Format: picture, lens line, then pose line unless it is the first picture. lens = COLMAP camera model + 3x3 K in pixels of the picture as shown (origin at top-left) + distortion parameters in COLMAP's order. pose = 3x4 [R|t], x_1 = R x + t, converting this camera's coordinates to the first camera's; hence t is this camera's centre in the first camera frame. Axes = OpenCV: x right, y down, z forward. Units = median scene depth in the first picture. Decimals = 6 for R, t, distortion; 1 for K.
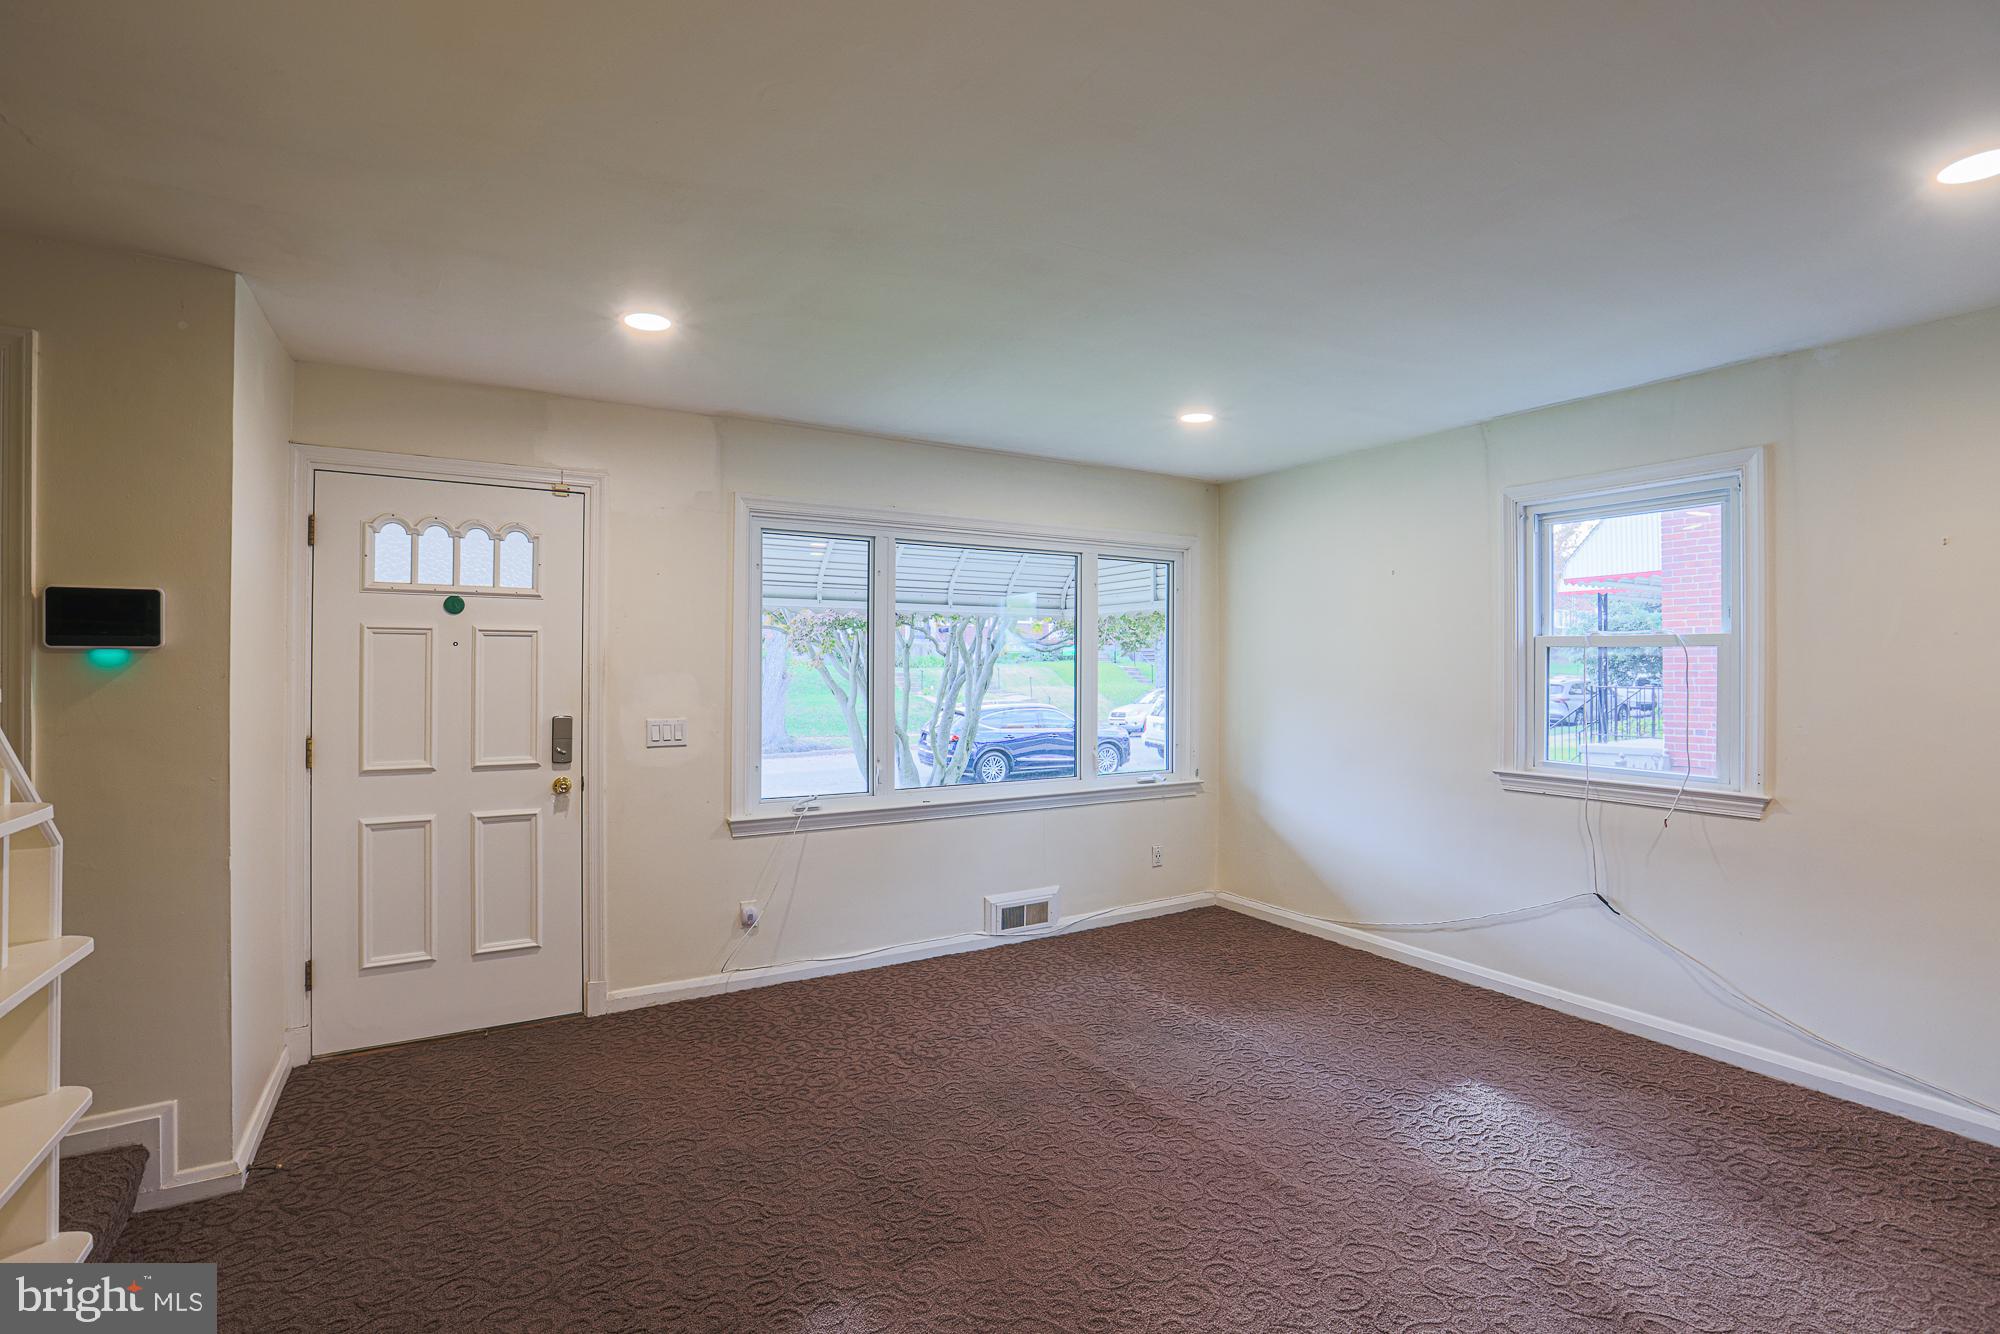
lens RADIAL K [[865.2, 0, 1000.0], [0, 865.2, 667.0], [0, 0, 1]] dist [-0.018434, -0.000047]
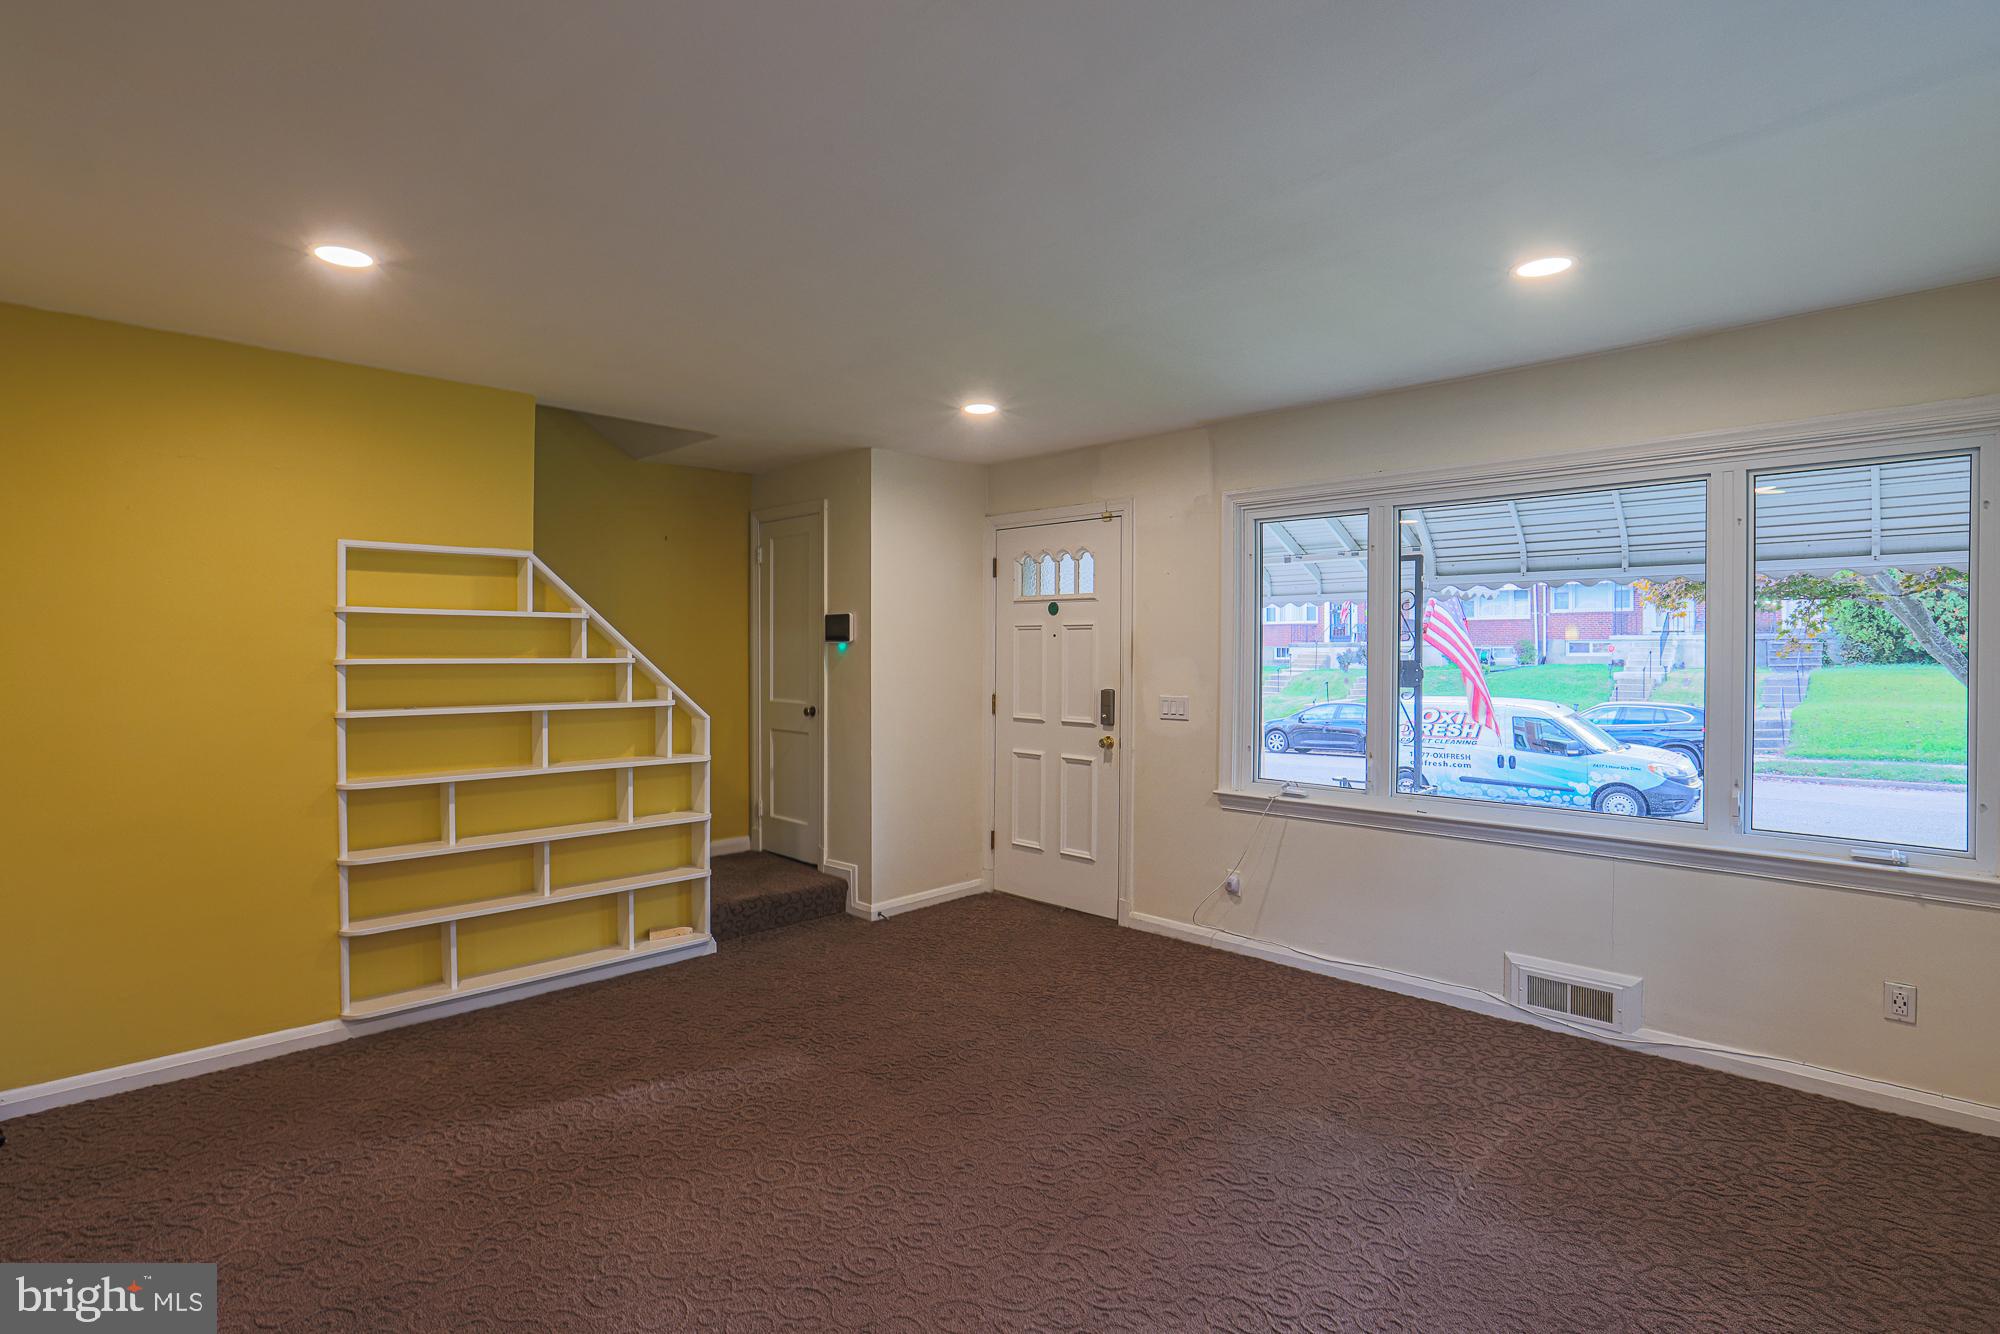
lens RADIAL K [[923.0, 0, 1013.6], [0, 923.0, 658.6], [0, 0, 1]] dist [-0.064765, 0.023766]
pose [[0.308213, 0.008456, -0.951280, 0.741921], [-0.002256, 0.999964, 0.008158, -0.000666], [0.951315, -0.000368, 0.308221, 0.411757]]
